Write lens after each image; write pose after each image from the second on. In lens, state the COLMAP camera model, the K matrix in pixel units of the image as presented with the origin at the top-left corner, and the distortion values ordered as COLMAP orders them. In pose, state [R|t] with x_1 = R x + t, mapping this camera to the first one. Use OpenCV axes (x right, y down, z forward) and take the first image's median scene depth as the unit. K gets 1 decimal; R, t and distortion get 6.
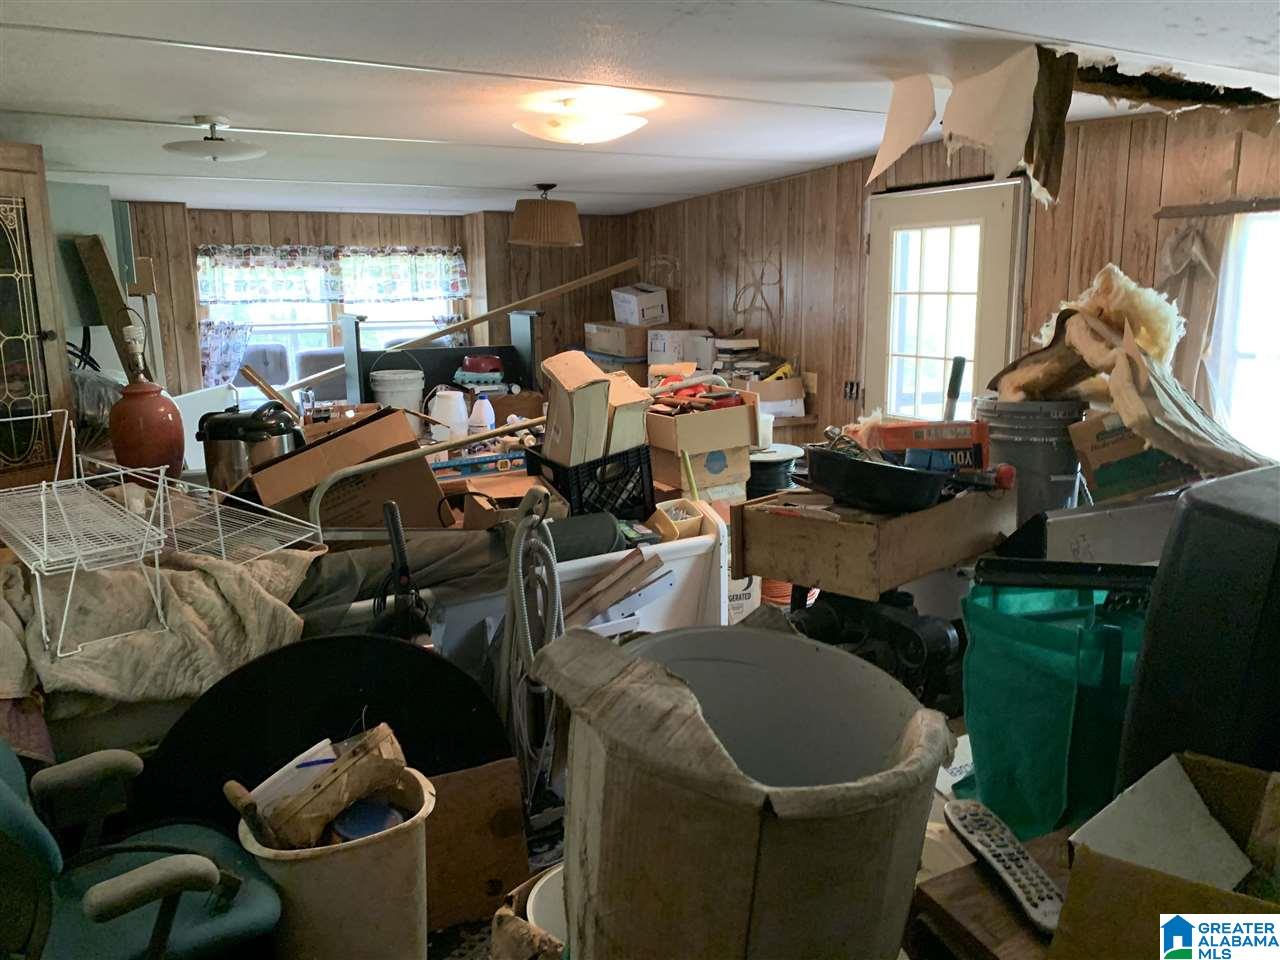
lens RADIAL K [[981.7, 0, 645.5], [0, 981.7, 470.3], [0, 0, 1]] dist [0.094753, -0.118771]
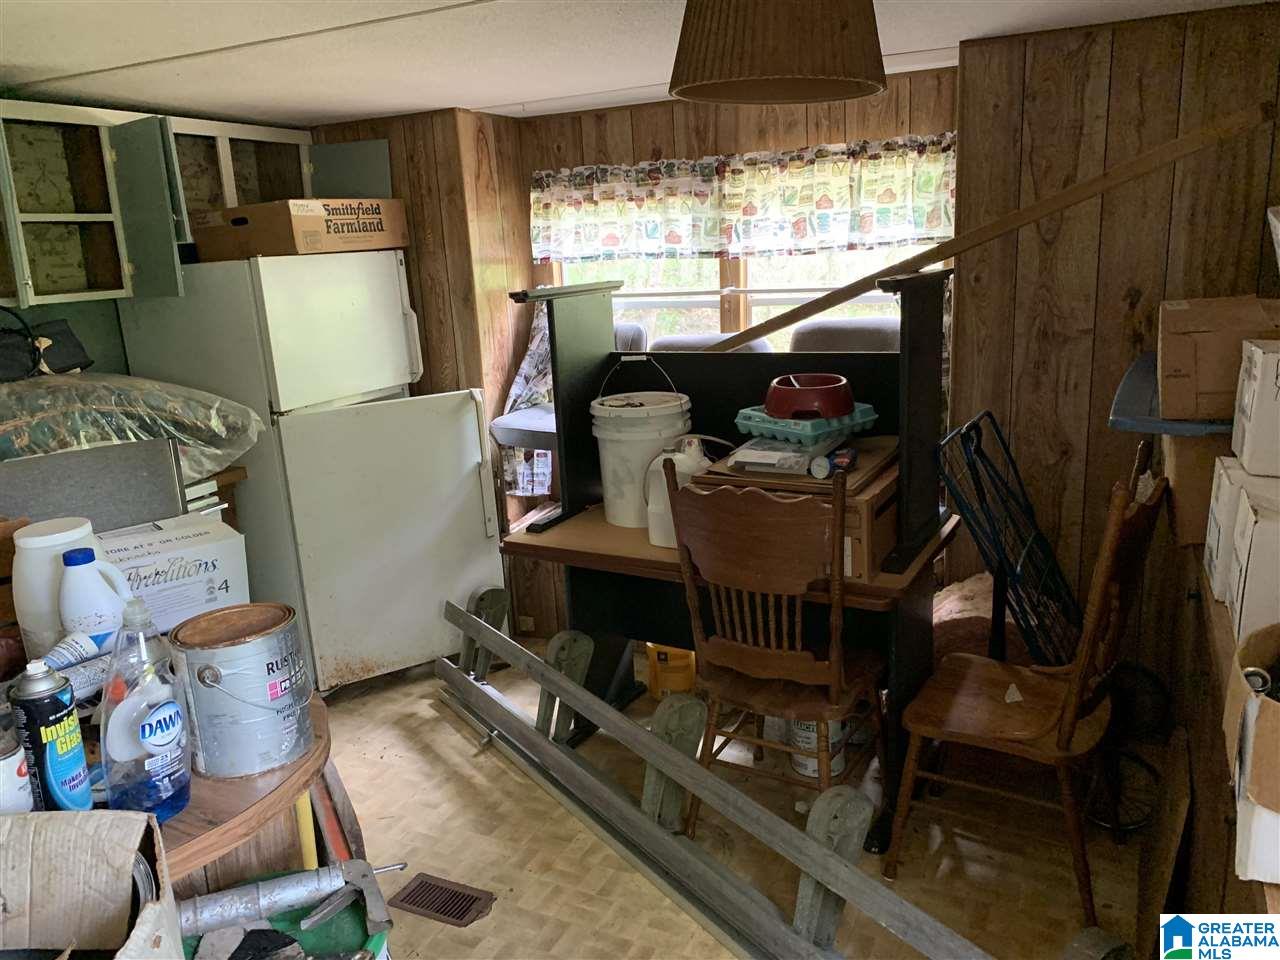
lens RADIAL K [[981.7, 0, 645.5], [0, 981.7, 470.3], [0, 0, 1]] dist [0.094753, -0.118771]
pose [[0.512507, 0.190316, -0.837327, 0.364772], [-0.124716, 0.981287, 0.146702, -0.276453], [0.849578, 0.029242, 0.526652, 1.456288]]
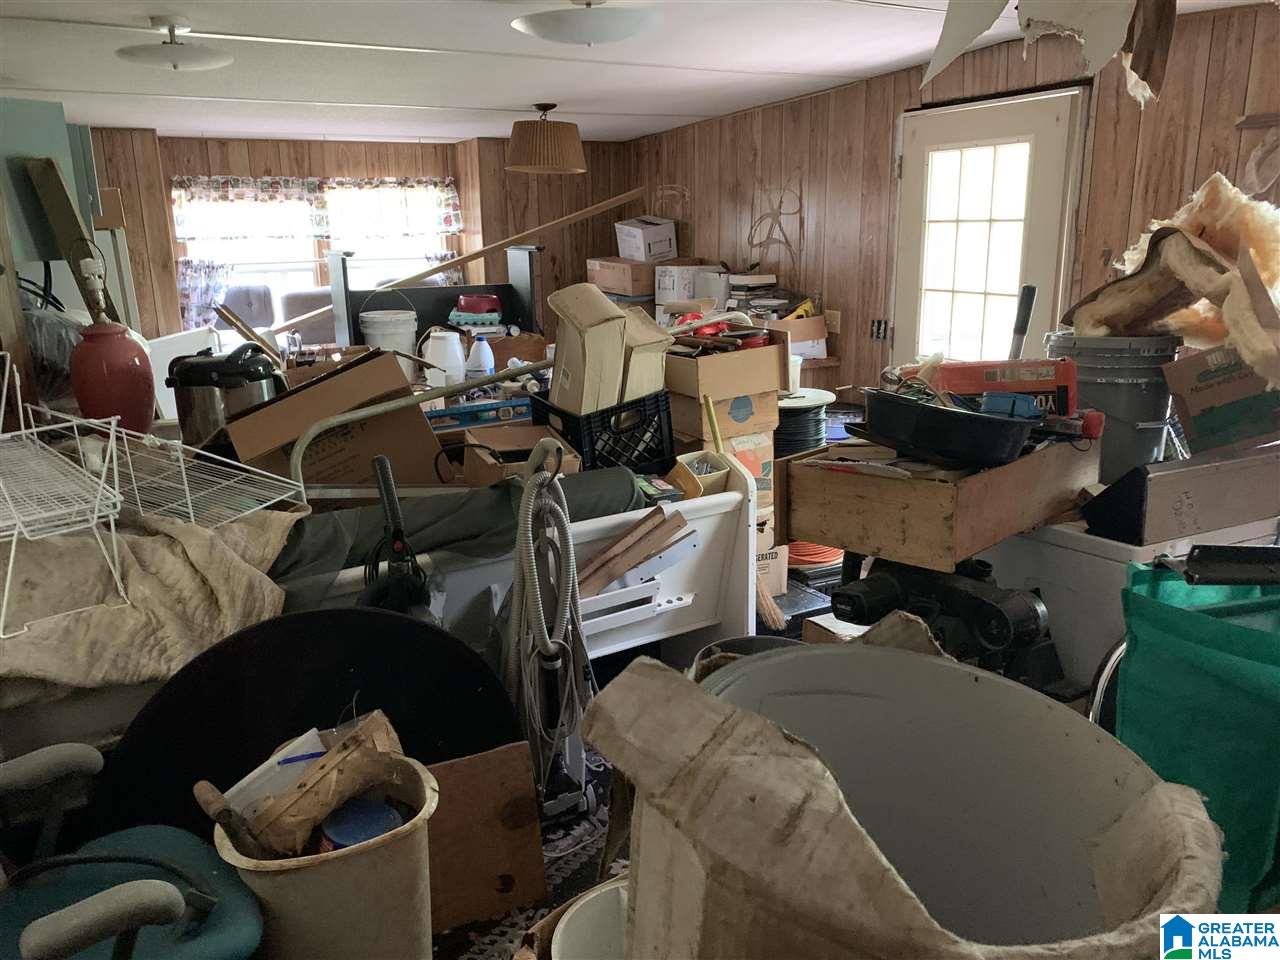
lens RADIAL K [[991.6, 0, 640.0], [0, 991.6, 480.0], [0, 0, 1]] dist [0.043591, -0.011691]
pose [[0.999983, -0.004864, -0.003236, -0.020383], [0.005063, 0.997896, 0.064634, -0.002578], [0.002915, -0.064650, 0.997904, 0.096787]]
